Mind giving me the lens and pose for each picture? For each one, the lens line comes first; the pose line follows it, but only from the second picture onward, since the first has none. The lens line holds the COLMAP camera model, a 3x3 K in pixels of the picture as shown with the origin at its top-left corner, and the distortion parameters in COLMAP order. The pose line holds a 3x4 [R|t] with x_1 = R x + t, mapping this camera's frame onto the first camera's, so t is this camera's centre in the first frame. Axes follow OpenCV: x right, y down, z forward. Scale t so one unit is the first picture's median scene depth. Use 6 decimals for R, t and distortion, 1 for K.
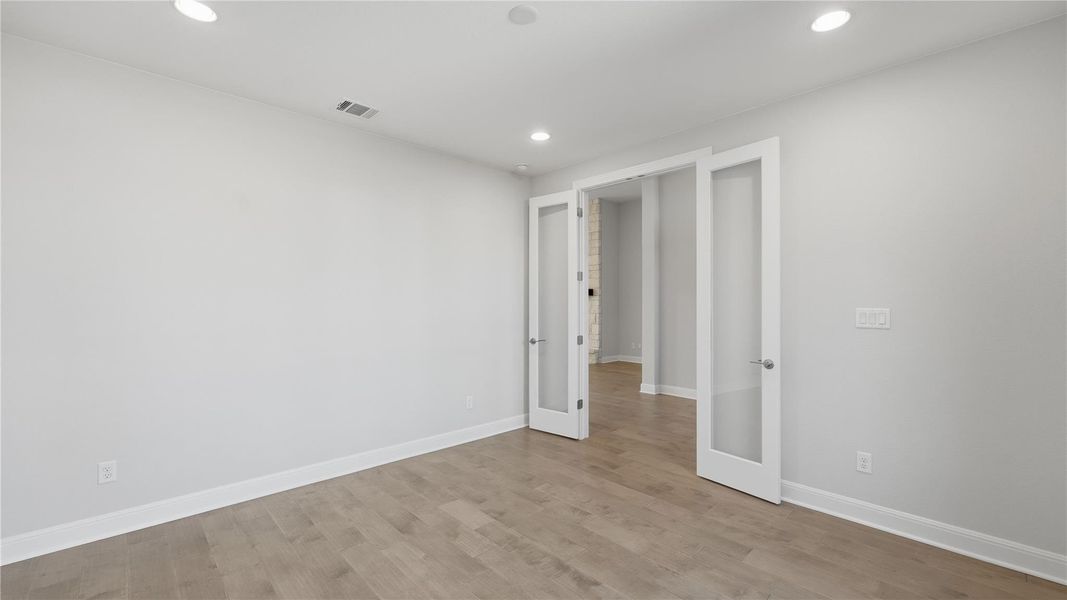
lens RADIAL K [[432.9, 0, 533.5], [0, 432.9, 300.0], [0, 0, 1]] dist [0.000559, 0.000205]
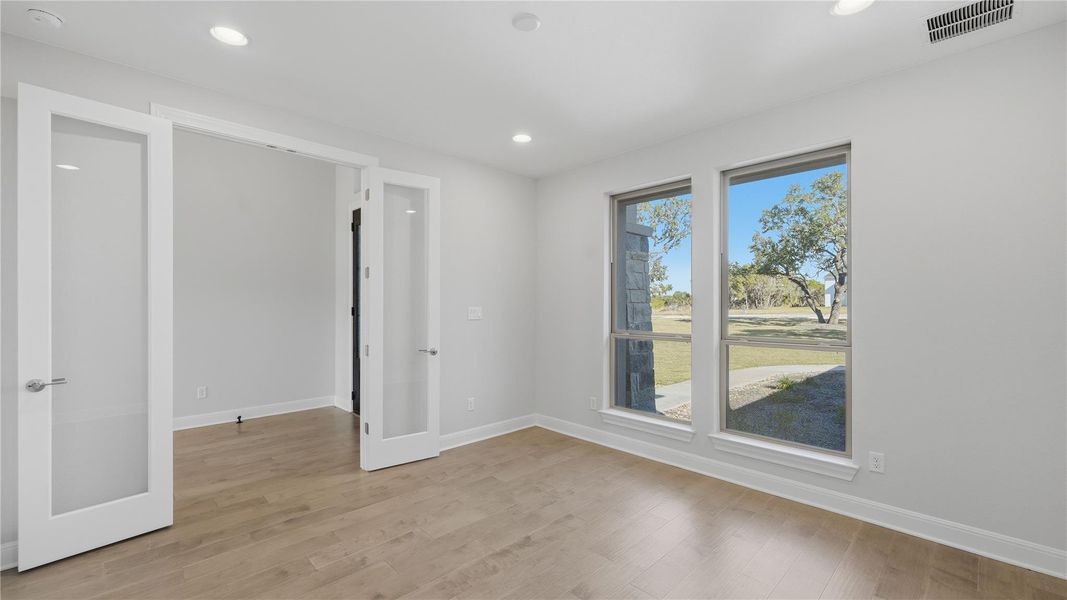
lens RADIAL K [[432.9, 0, 533.5], [0, 432.9, 300.0], [0, 0, 1]] dist [0.000559, 0.000205]
pose [[0.004640, 0.005226, 0.999976, -0.779920], [-0.006298, 0.999967, -0.005196, -0.001087], [-0.999969, -0.006274, 0.004673, 0.719643]]
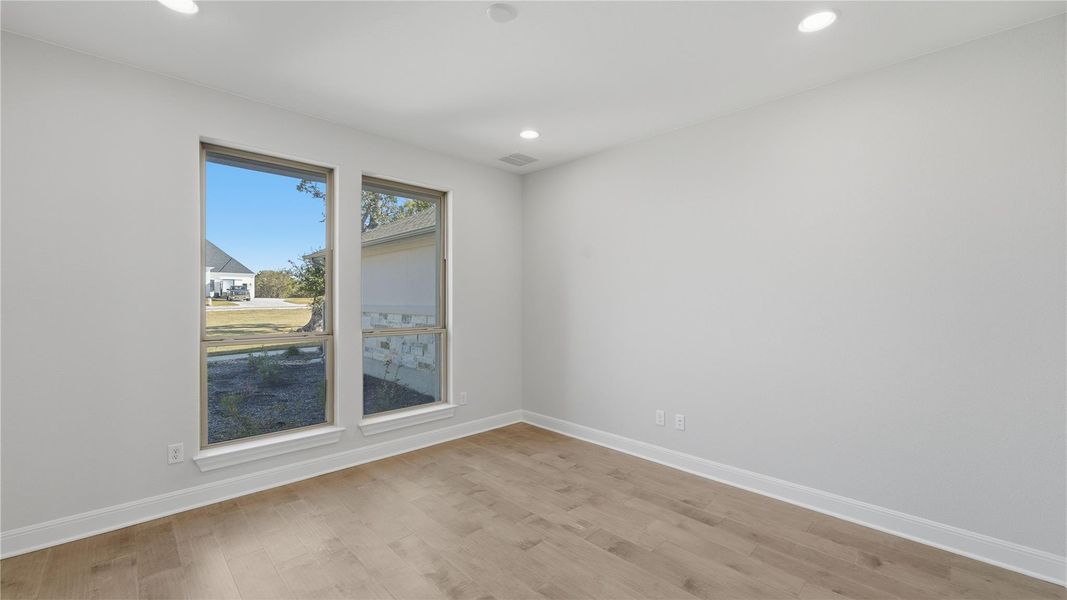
lens RADIAL K [[428.5, 0, 528.7], [0, 428.5, 302.1], [0, 0, 1]] dist [-0.001281, 0.000092]
pose [[-0.999944, -0.006476, 0.008330, -0.072454], [-0.006489, 0.999978, -0.001544, 0.005145], [-0.008320, -0.001598, -0.999964, 1.474841]]
